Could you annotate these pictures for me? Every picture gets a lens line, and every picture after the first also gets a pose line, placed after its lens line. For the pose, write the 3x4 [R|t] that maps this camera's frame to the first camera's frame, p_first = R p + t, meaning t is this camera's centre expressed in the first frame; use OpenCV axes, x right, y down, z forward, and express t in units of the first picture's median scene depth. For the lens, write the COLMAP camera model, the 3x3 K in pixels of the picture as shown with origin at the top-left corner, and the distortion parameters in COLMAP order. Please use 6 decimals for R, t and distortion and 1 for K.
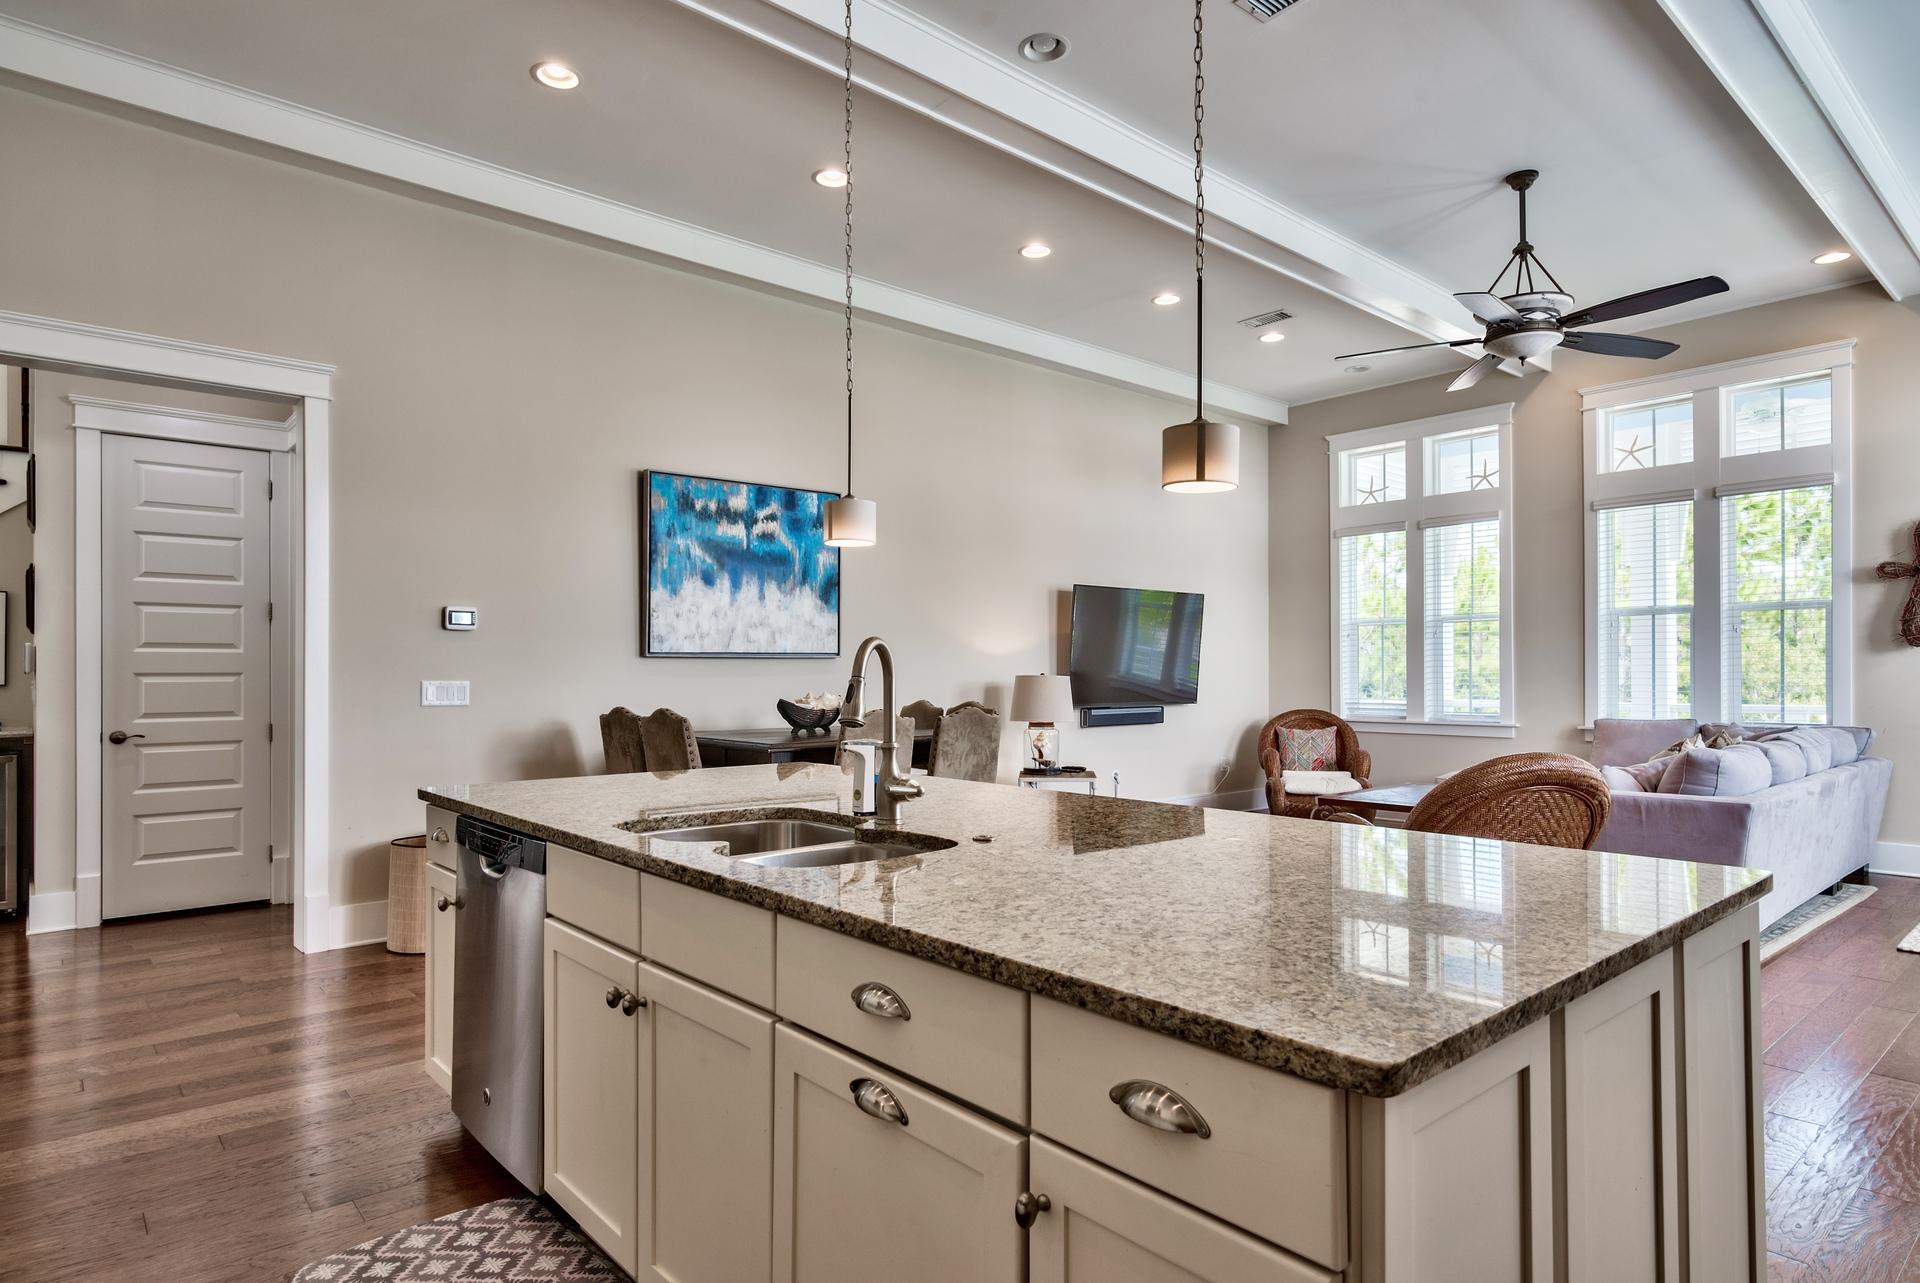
lens RADIAL K [[1060.9, 0, 958.4], [0, 1060.9, 658.1], [0, 0, 1]] dist [0.002981, 0.002127]
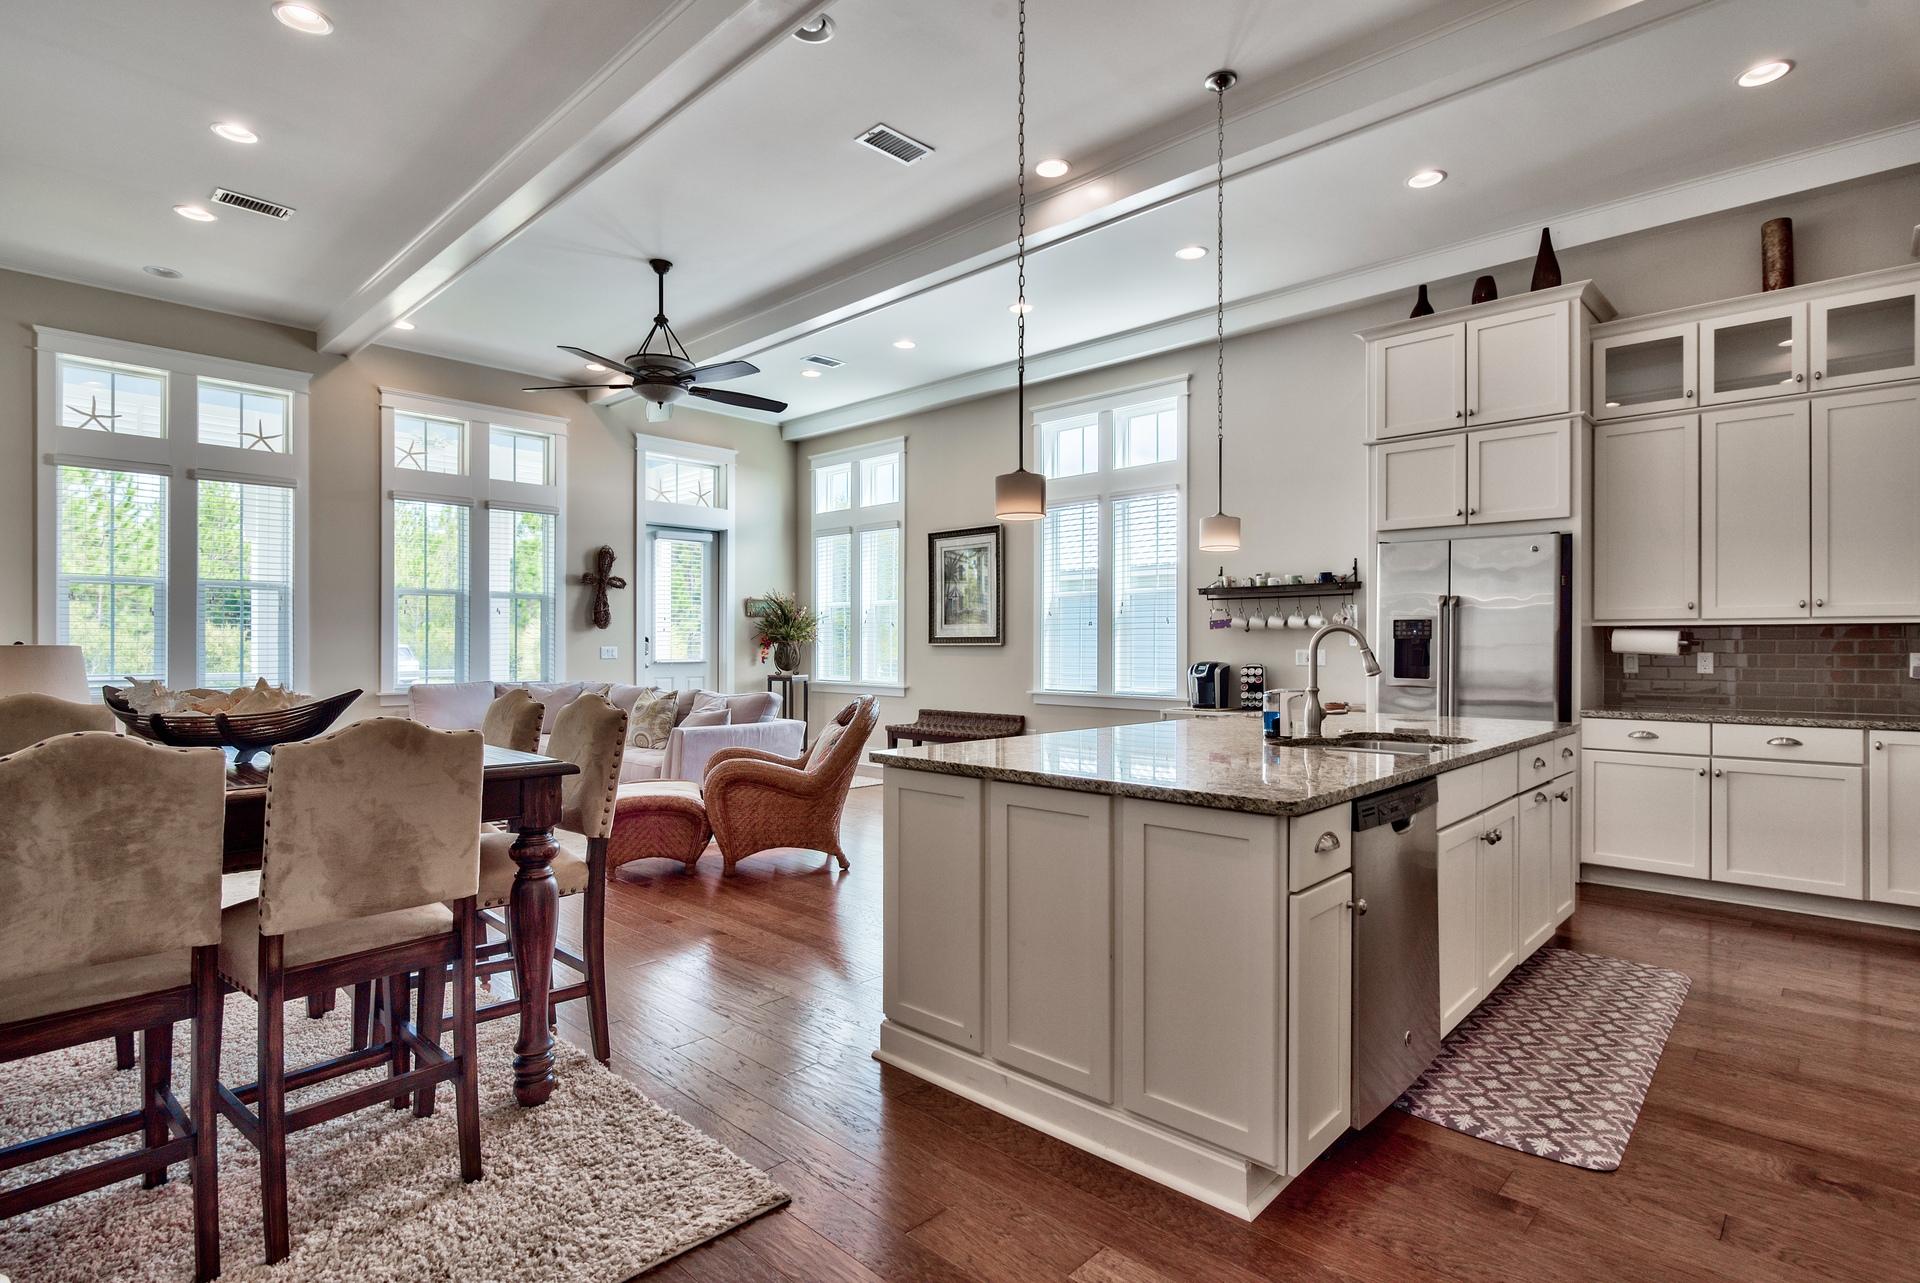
lens RADIAL K [[934.0, 0, 958.8], [0, 934.0, 640.3], [0, 0, 1]] dist [-0.007574, -0.001285]
pose [[-0.089542, 0.008302, 0.995948, -0.527040], [-0.017828, 0.999792, -0.009937, 0.010651], [-0.995823, -0.018646, -0.089375, 0.605942]]
